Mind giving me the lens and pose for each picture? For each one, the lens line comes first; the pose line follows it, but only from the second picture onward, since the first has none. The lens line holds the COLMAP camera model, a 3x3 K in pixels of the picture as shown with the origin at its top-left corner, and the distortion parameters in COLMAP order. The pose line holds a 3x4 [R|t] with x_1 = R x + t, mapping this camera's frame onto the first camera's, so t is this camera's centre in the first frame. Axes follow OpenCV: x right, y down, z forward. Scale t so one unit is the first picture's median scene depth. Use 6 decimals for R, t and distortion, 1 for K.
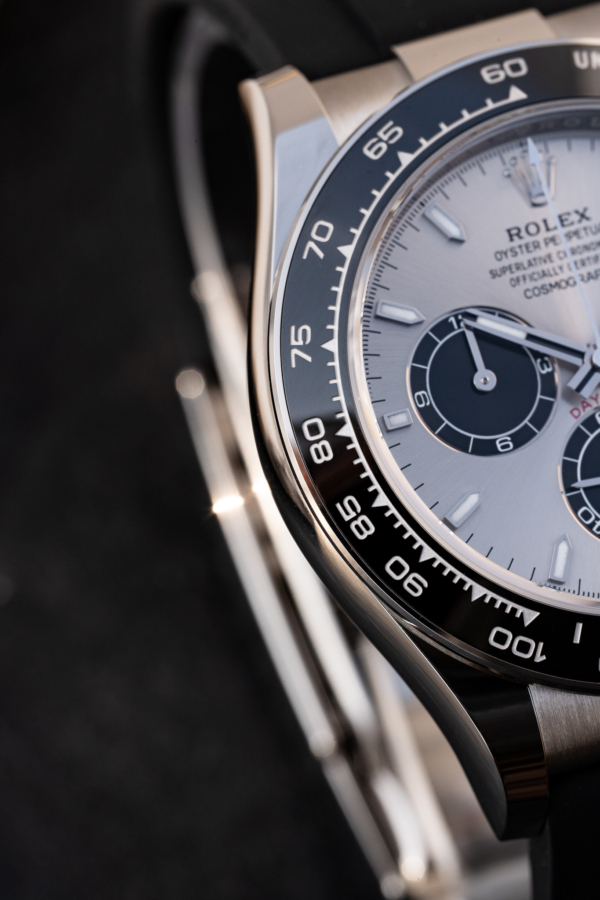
lens RADIAL K [[5237.5, 0, 300.0], [0, 5237.5, 450.0], [0, 0, 1]] dist [2.501467, -37.881846]
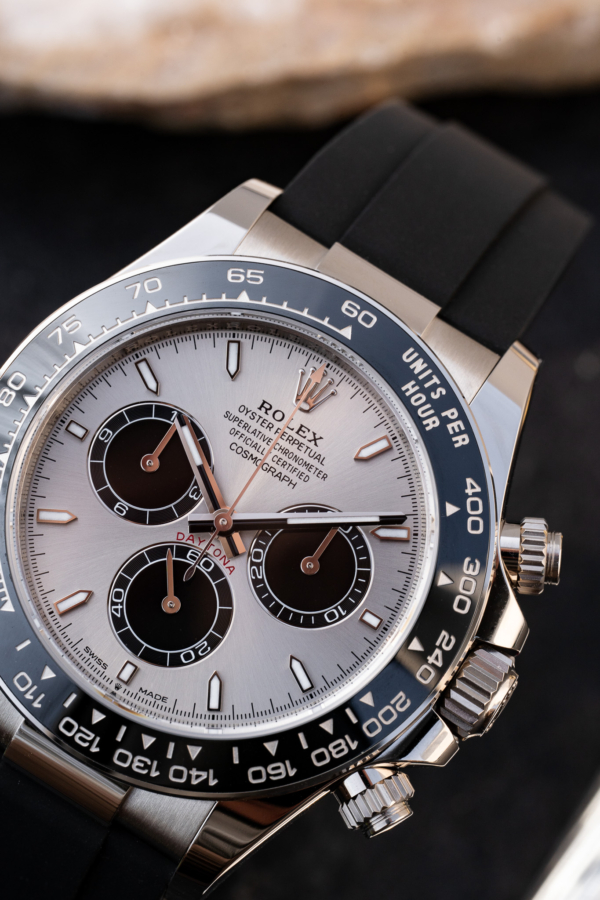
lens RADIAL K [[5237.5, 0, 300.0], [0, 5237.5, 450.0], [0, 0, 1]] dist [2.501467, -37.881846]
pose [[0.601035, 0.726942, -0.332134, 0.461347], [-0.720193, 0.672802, 0.169289, -0.248263], [0.346524, 0.137452, 0.927916, -0.135216]]
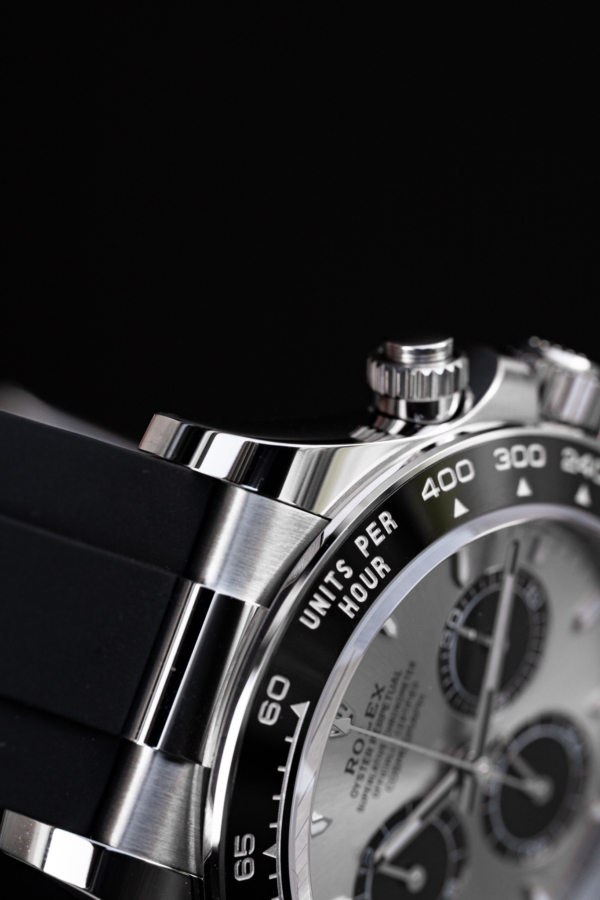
lens RADIAL K [[5237.5, 0, 300.0], [0, 5237.5, 450.0], [0, 0, 1]] dist [2.501467, -37.881846]
pose [[0.667680, -0.738184, 0.096376, -0.014652], [0.334949, 0.413496, 0.846658, -0.866715], [-0.664840, -0.533016, 0.523337, 0.543864]]
